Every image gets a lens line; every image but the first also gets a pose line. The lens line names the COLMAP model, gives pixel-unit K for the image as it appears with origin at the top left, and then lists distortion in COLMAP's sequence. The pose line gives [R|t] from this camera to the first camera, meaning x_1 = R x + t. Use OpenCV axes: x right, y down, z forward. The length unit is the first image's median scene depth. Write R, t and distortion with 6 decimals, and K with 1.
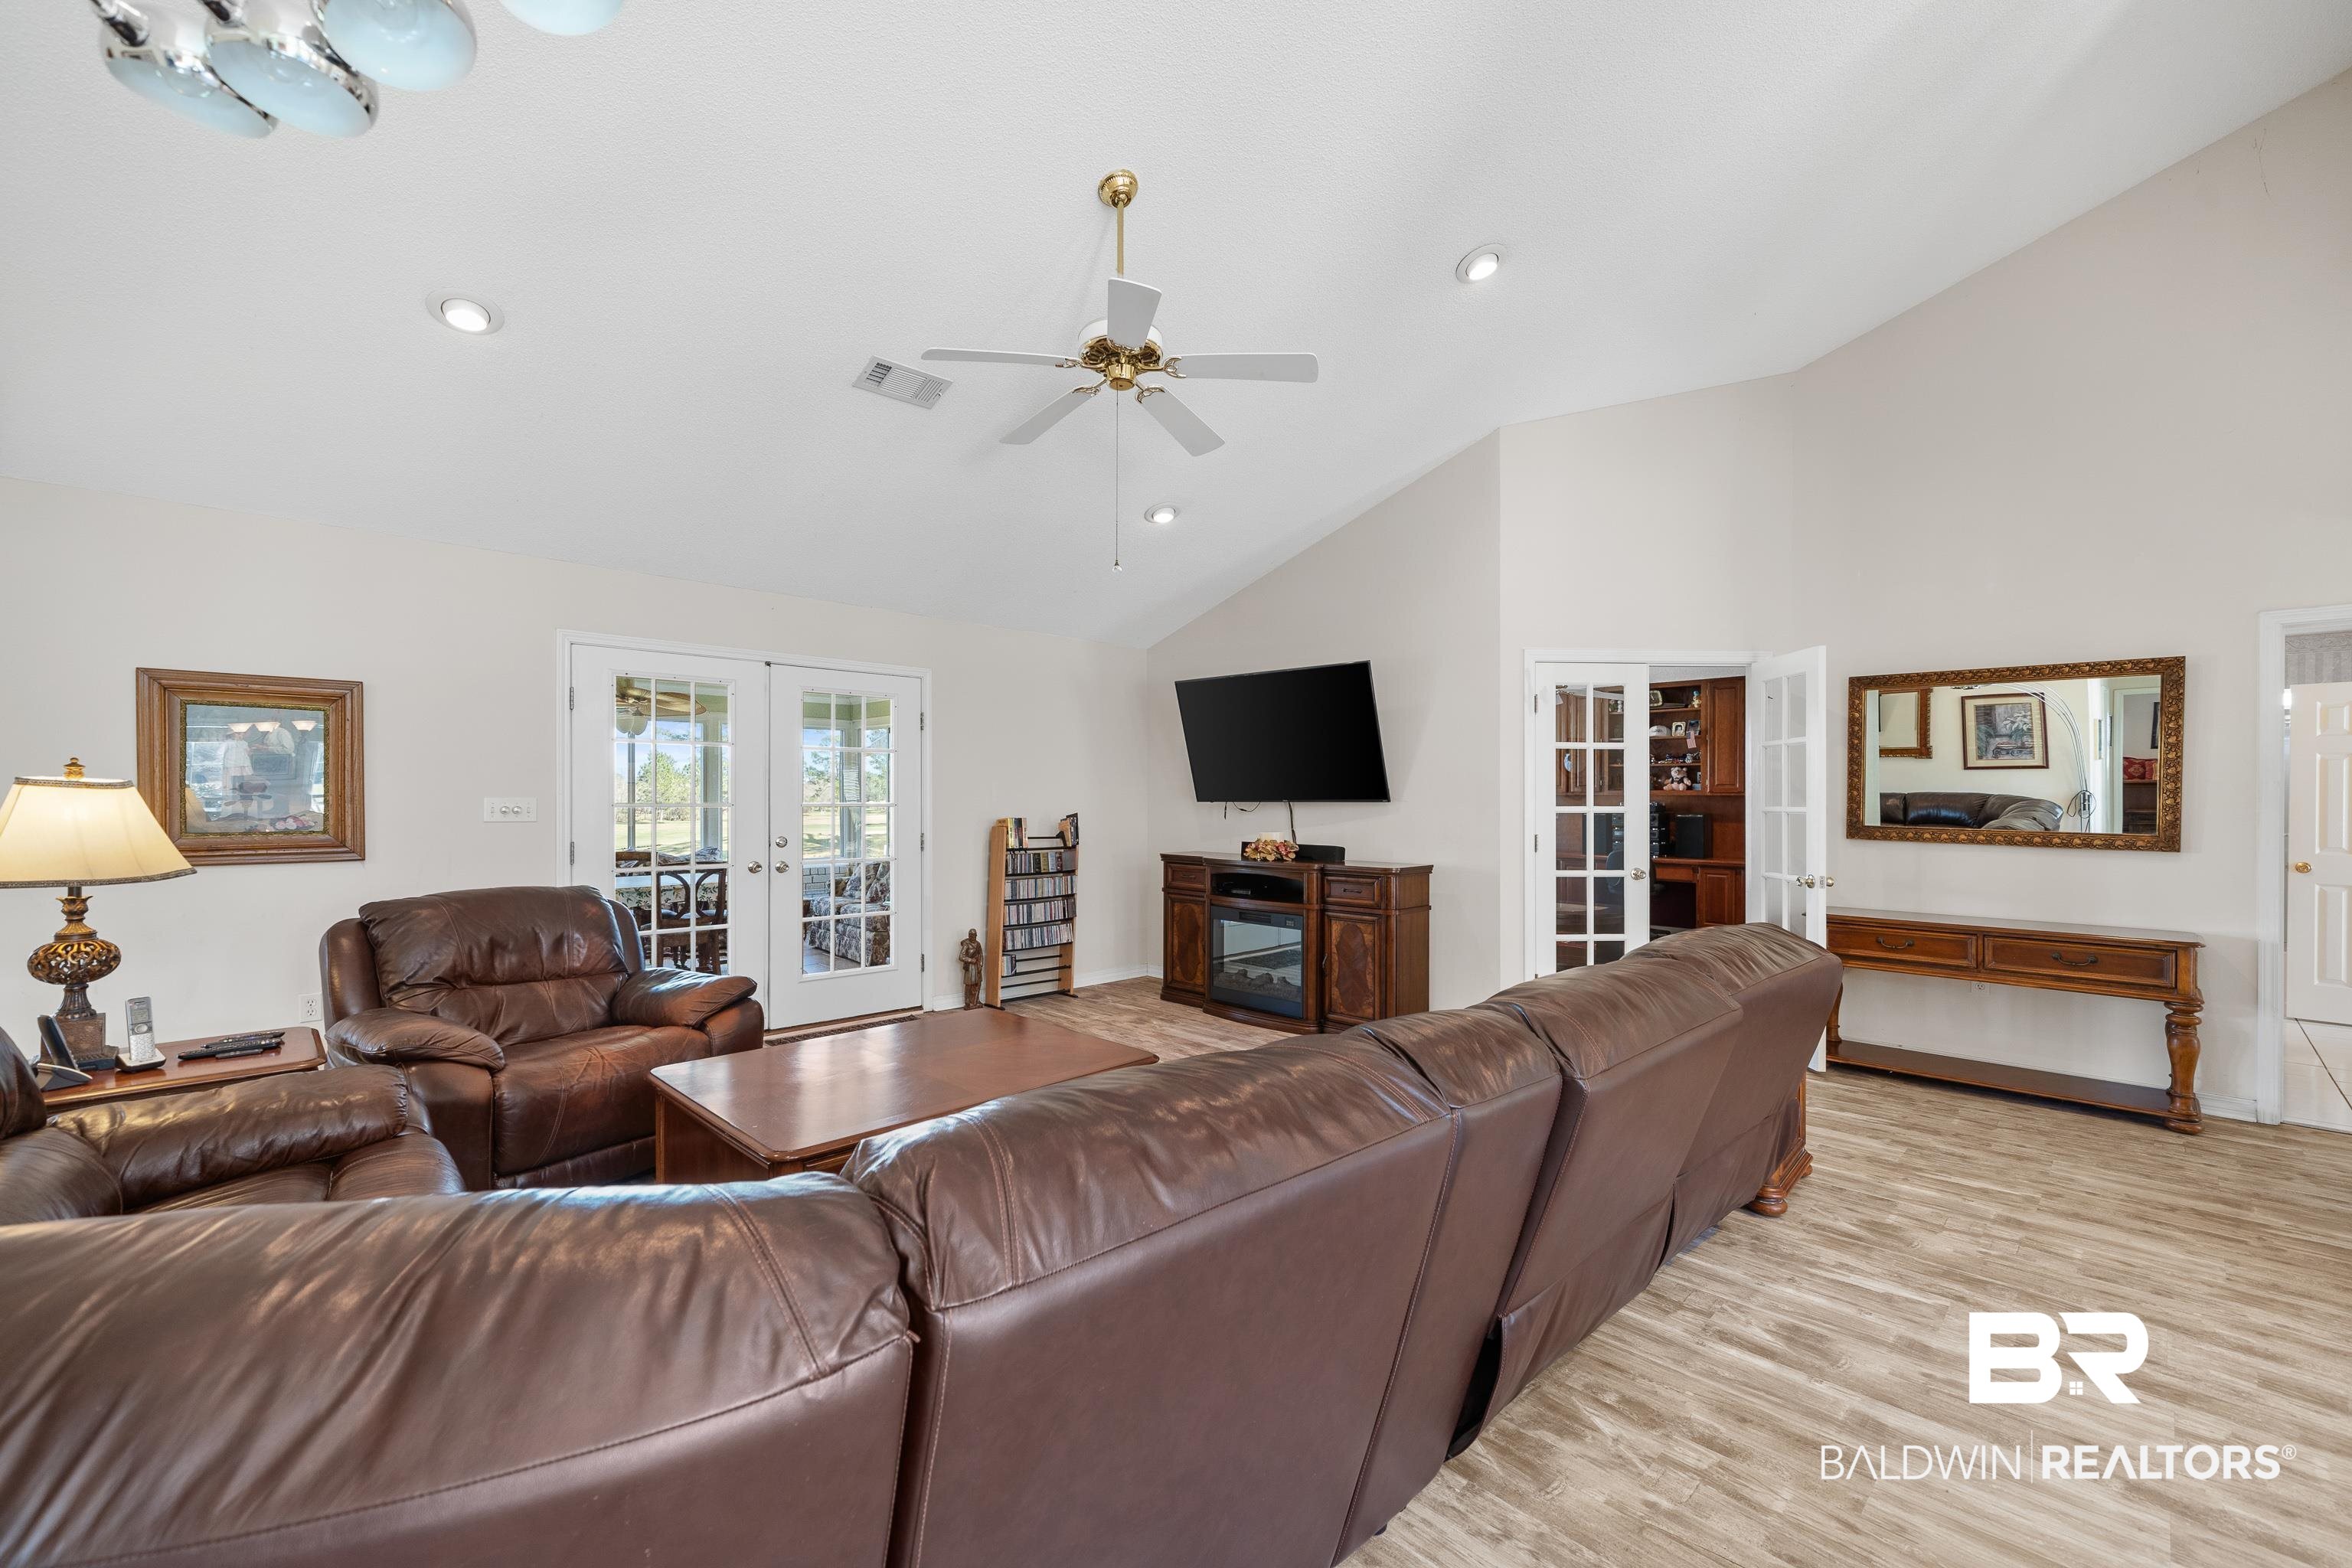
lens RADIAL K [[955.6, 0, 1175.8], [0, 955.6, 796.8], [0, 0, 1]] dist [-0.000006, 0.000183]
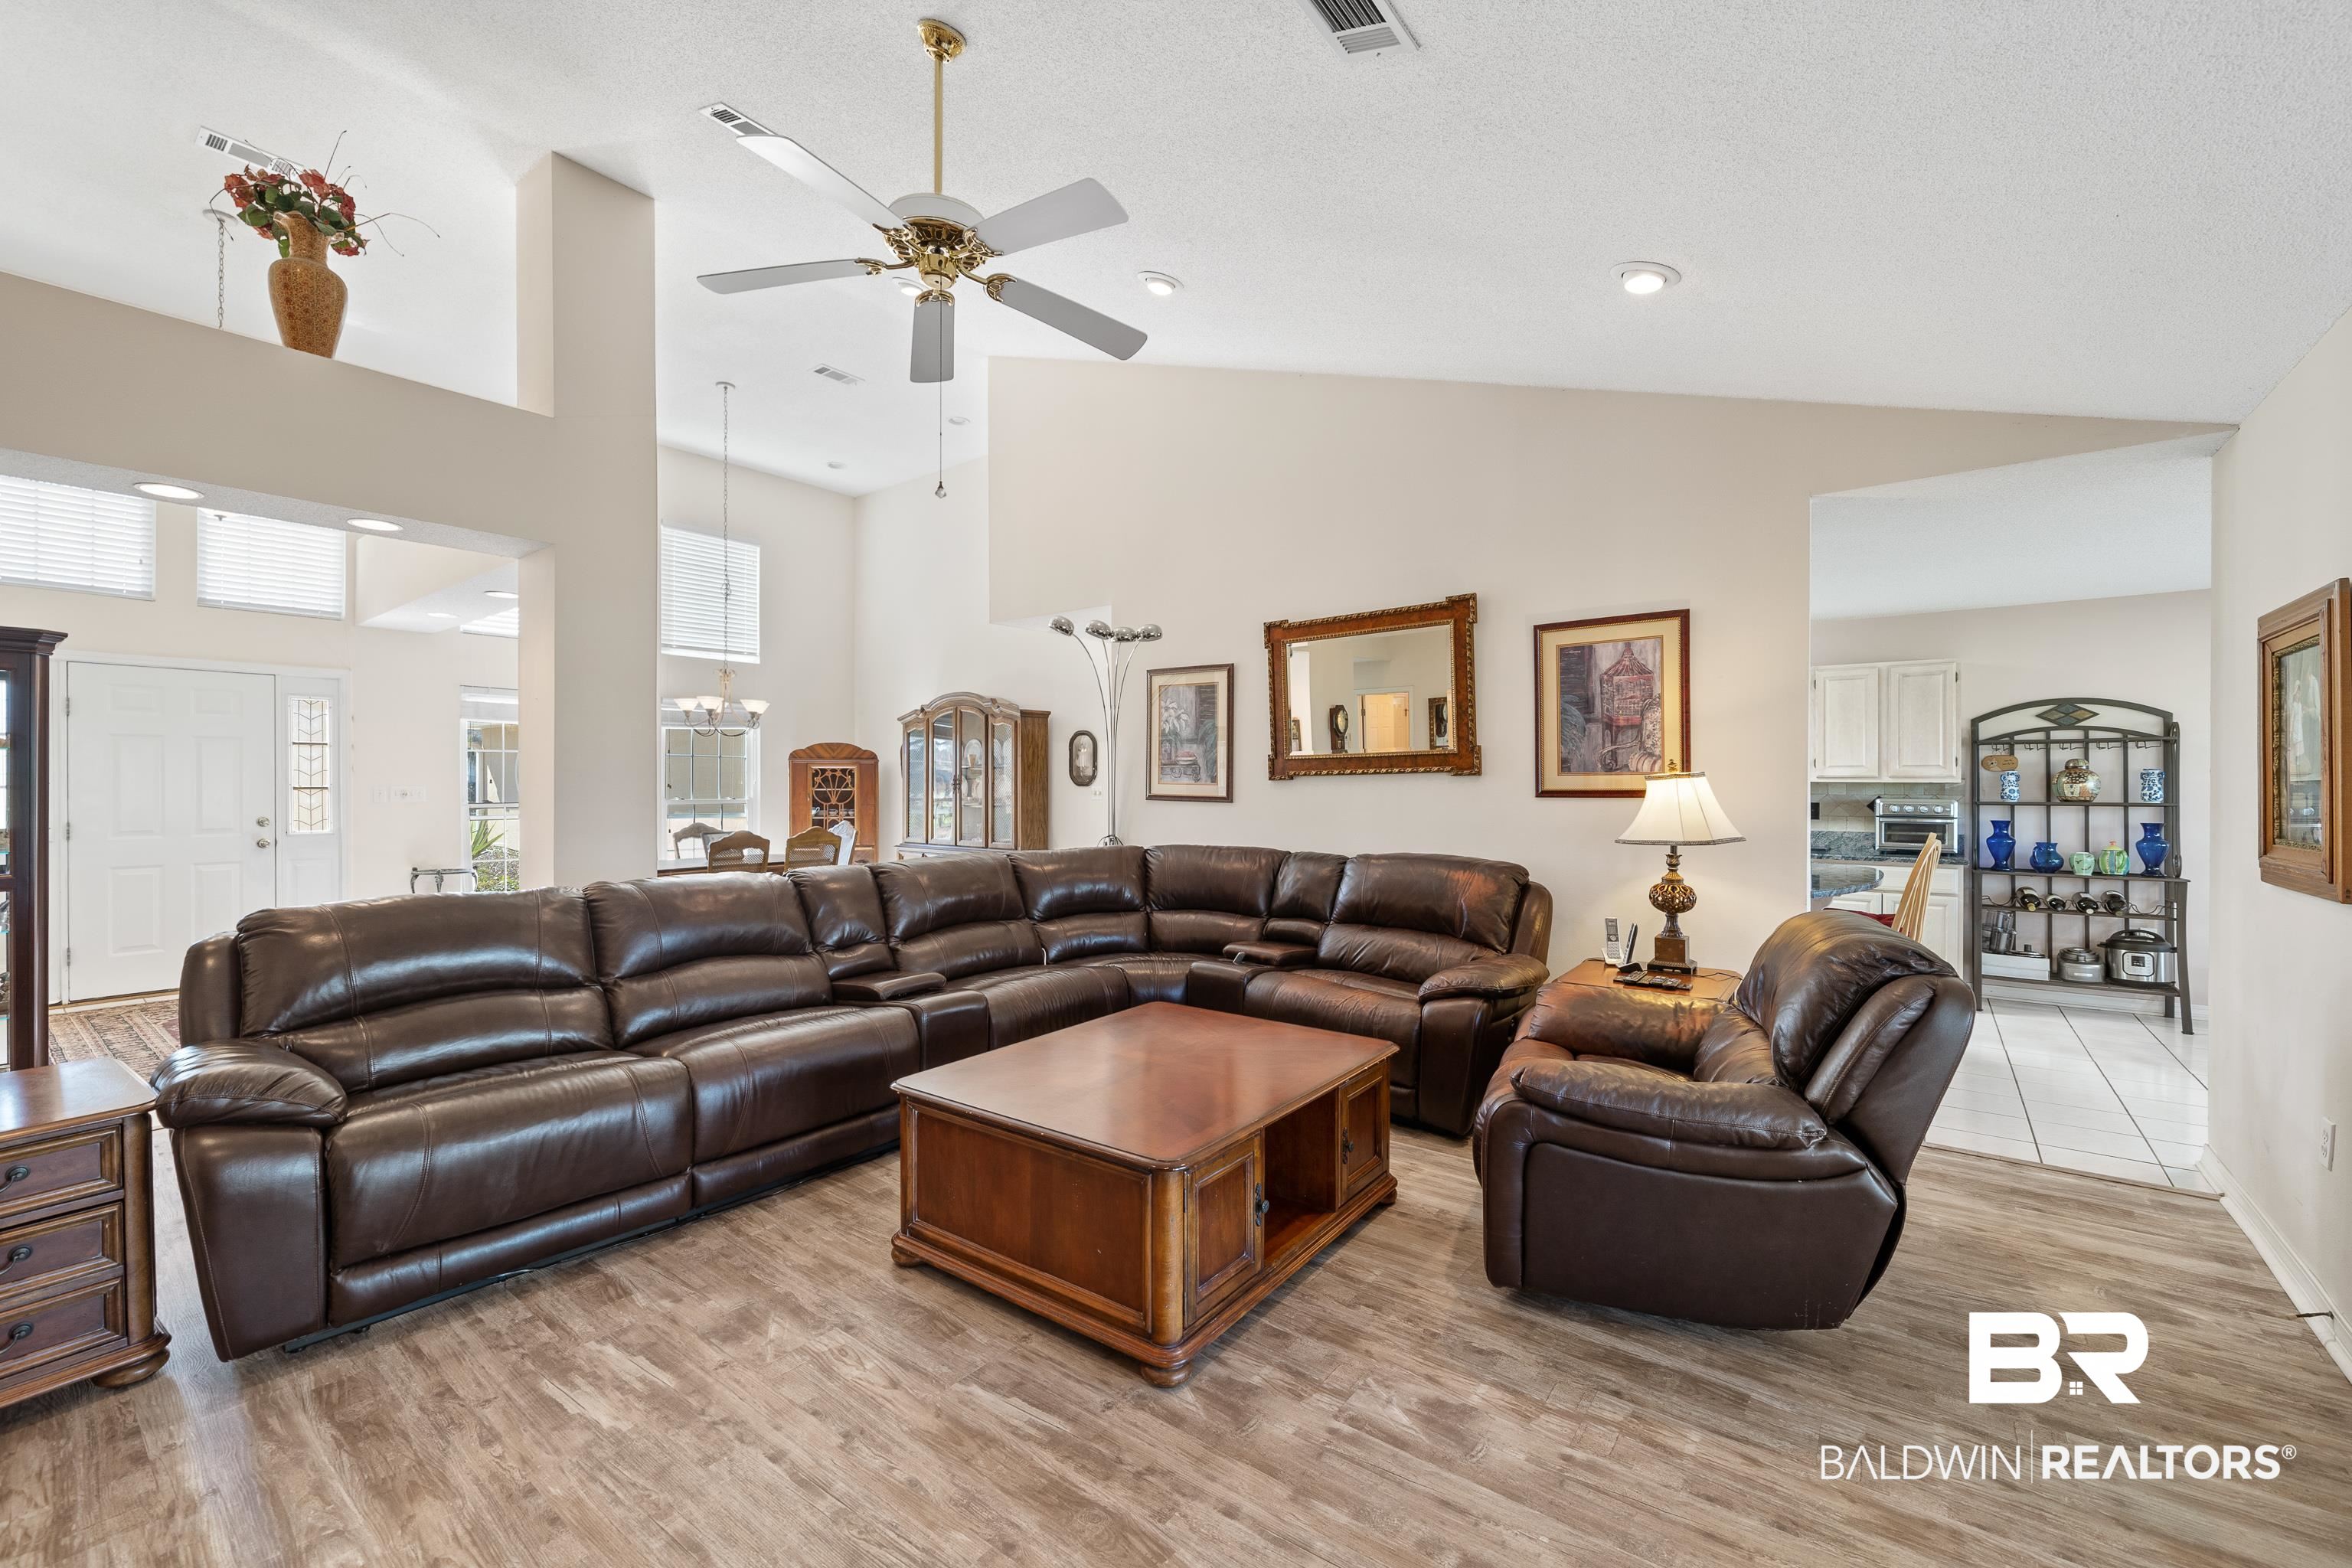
lens RADIAL K [[947.1, 0, 1164.1], [0, 947.1, 790.0], [0, 0, 1]] dist [0.001037, 0.000169]
pose [[-0.989907, -0.002310, -0.141699, -0.074549], [-0.003202, 0.999977, 0.006060, -0.000097], [0.141681, 0.006453, -0.989891, 1.018937]]
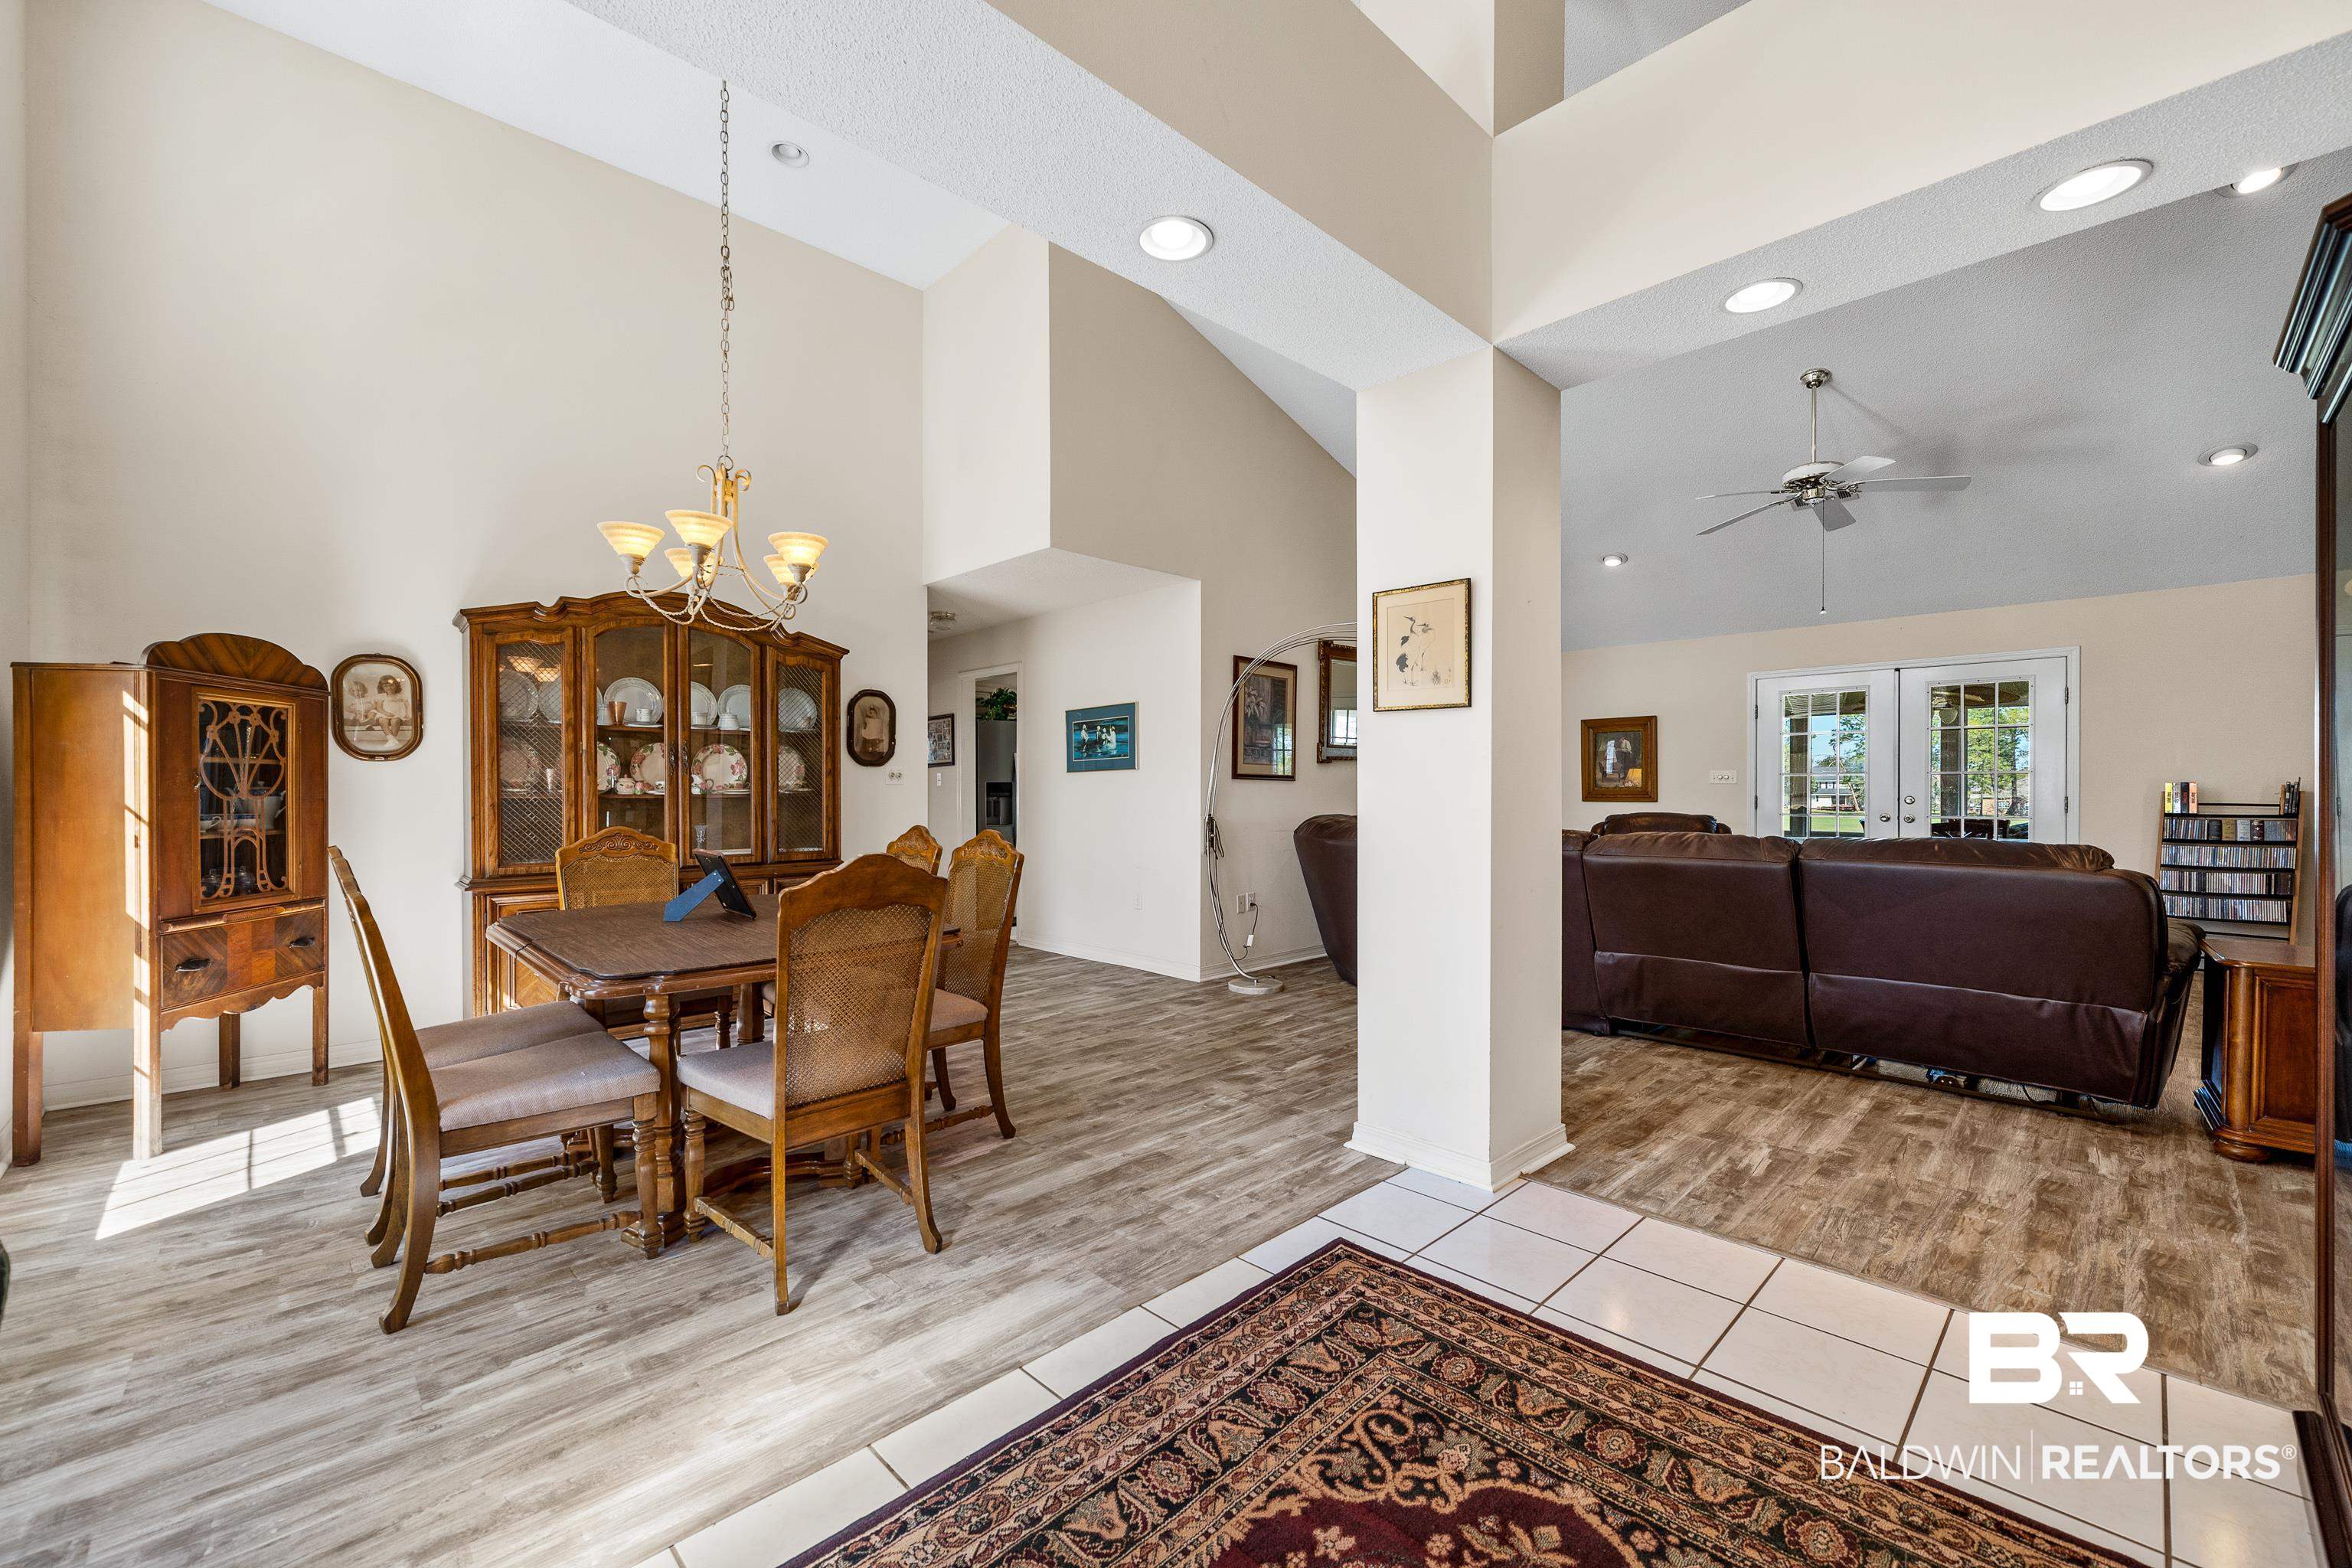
lens RADIAL K [[947.1, 0, 1164.1], [0, 947.1, 790.0], [0, 0, 1]] dist [0.001037, 0.000169]
pose [[0.001894, -0.002093, -0.999996, 0.856657], [0.001447, 0.999997, -0.002091, 0.031329], [0.999997, -0.001443, 0.001897, -0.055492]]
